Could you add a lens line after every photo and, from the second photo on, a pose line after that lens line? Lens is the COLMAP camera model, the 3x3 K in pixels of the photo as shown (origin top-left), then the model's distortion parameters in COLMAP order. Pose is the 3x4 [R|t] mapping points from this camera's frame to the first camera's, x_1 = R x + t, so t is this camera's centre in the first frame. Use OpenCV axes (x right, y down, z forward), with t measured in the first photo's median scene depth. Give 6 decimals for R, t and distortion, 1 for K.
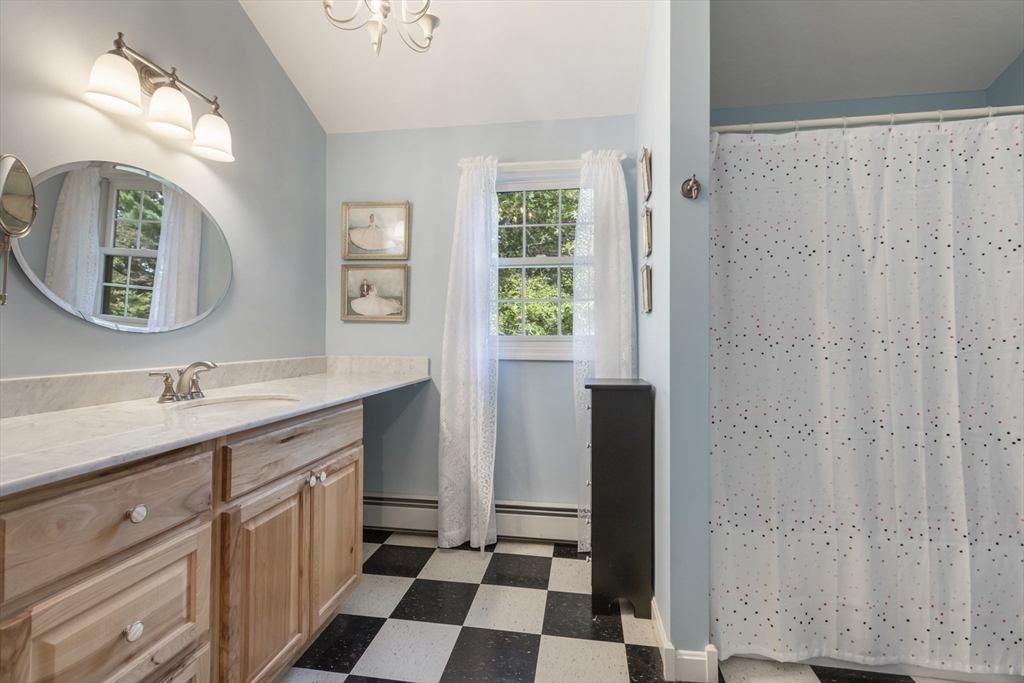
lens RADIAL K [[455.9, 0, 512.0], [0, 455.9, 338.4], [0, 0, 1]] dist [-0.003832, -0.000017]
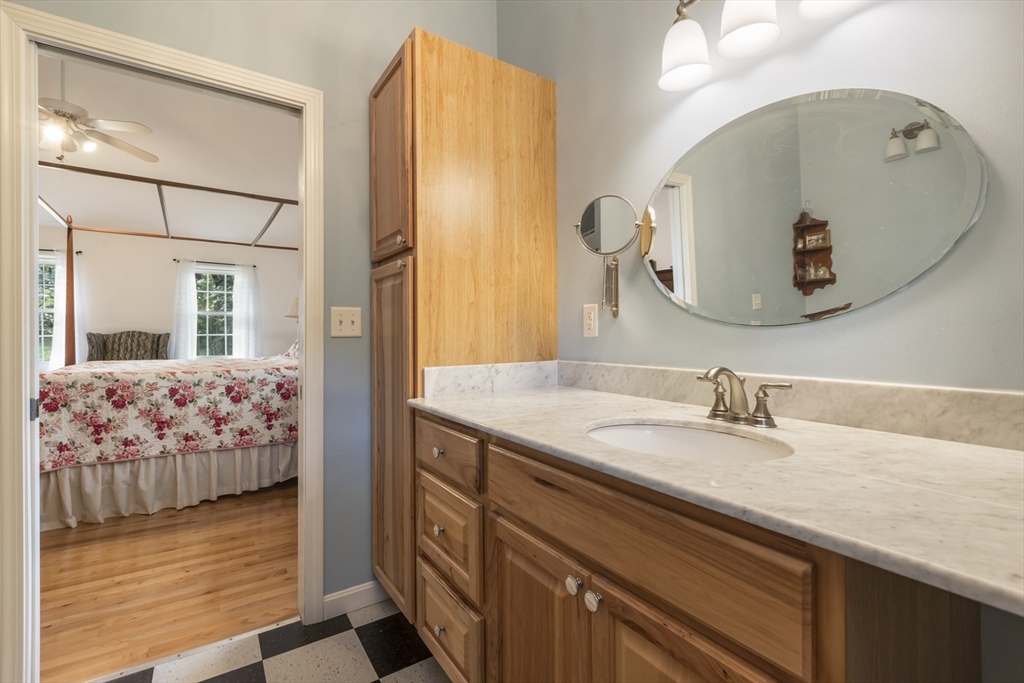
lens RADIAL K [[455.9, 0, 511.4], [0, 455.9, 337.3], [0, 0, 1]] dist [-0.003832, -0.000017]
pose [[-0.731174, 0.001710, -0.682189, 0.002276], [-0.003694, 0.999972, 0.006466, 0.003246], [0.682181, 0.007248, -0.731147, 1.465964]]
